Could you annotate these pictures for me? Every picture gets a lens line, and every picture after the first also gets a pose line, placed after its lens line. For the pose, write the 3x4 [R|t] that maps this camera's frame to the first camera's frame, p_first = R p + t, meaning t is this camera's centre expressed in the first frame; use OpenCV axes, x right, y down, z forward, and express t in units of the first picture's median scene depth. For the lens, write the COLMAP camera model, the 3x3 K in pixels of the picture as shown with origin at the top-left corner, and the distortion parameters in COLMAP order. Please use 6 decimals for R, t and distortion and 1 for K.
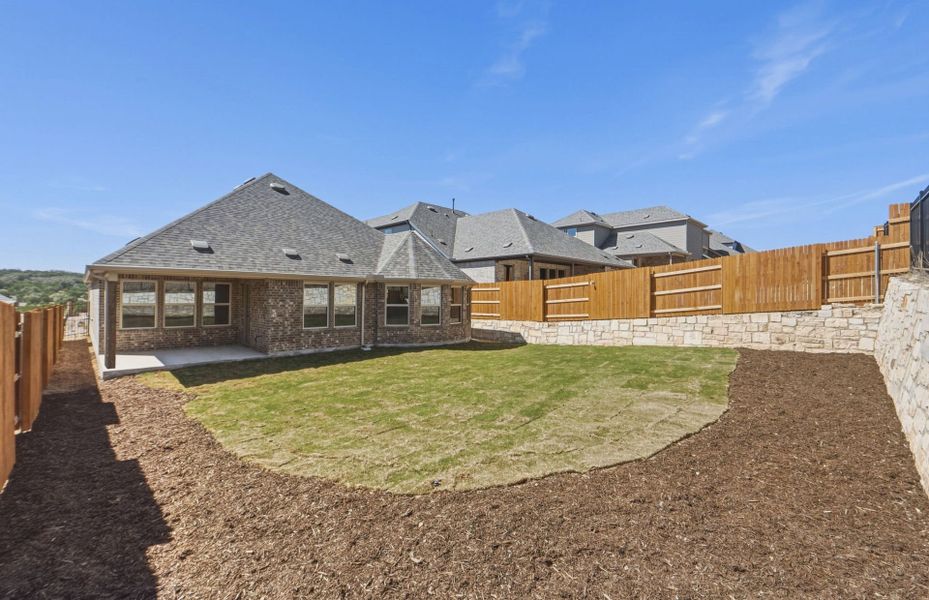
lens RADIAL K [[390.0, 0, 464.4], [0, 390.0, 294.2], [0, 0, 1]] dist [-0.003507, -0.000553]
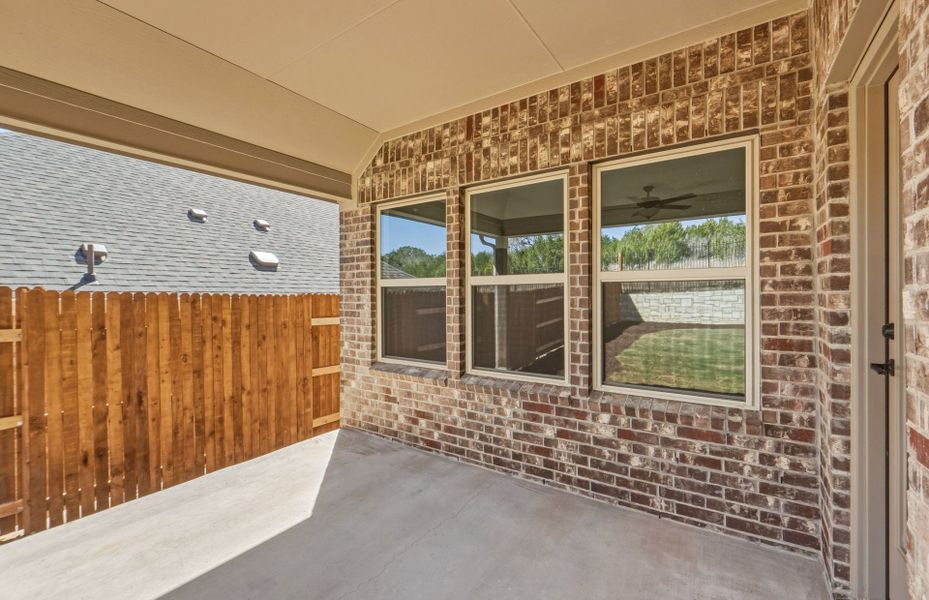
lens RADIAL K [[394.1, 0, 464.5], [0, 394.1, 300.0], [0, 0, 1]] dist [-0.002185, -0.000369]
pose [[0.192456, -0.003760, -0.981298, -0.442174], [0.011070, 0.999937, -0.001661, 0.033093], [0.981243, -0.010544, 0.192485, 0.807965]]
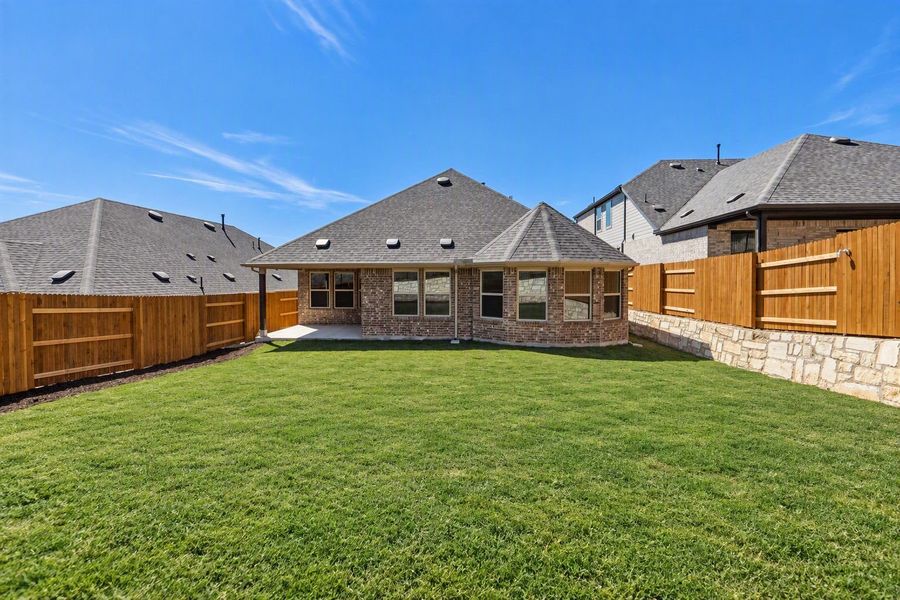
lens RADIAL K [[376.7, 0, 454.4], [0, 376.7, 288.0], [0, 0, 1]] dist [-0.000324, -0.000140]
pose [[0.666680, 0.008623, -0.745294, 0.374488], [0.010395, 0.999728, 0.020865, -0.002501], [0.745271, -0.021658, 0.666409, 0.390679]]
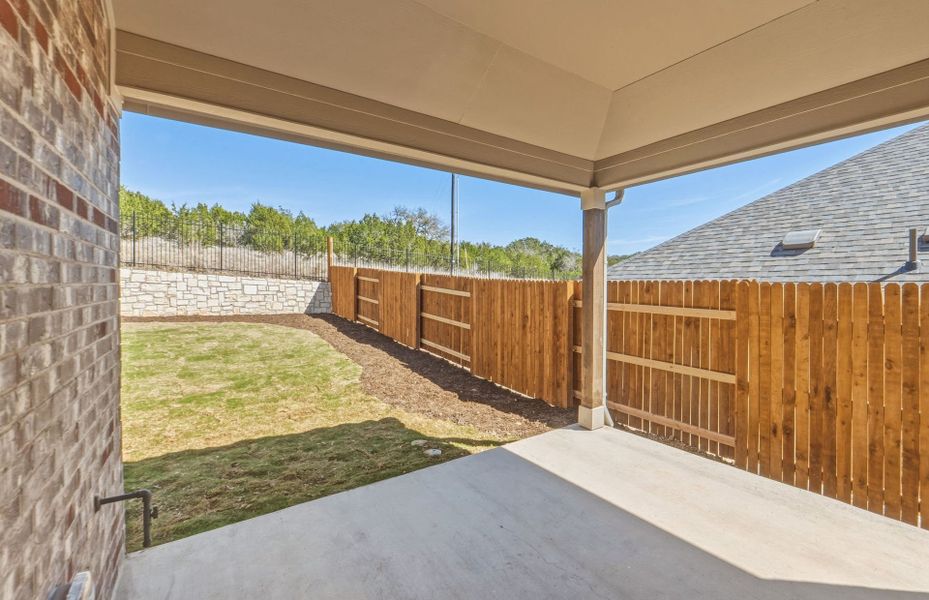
lens RADIAL K [[394.1, 0, 468.3], [0, 394.1, 300.9], [0, 0, 1]] dist [-0.003200, -0.000479]
pose [[-0.983393, -0.018175, 0.180576, -0.548009], [-0.013054, 0.999479, 0.029507, 0.032384], [-0.181019, 0.026659, -0.983118, 0.917073]]
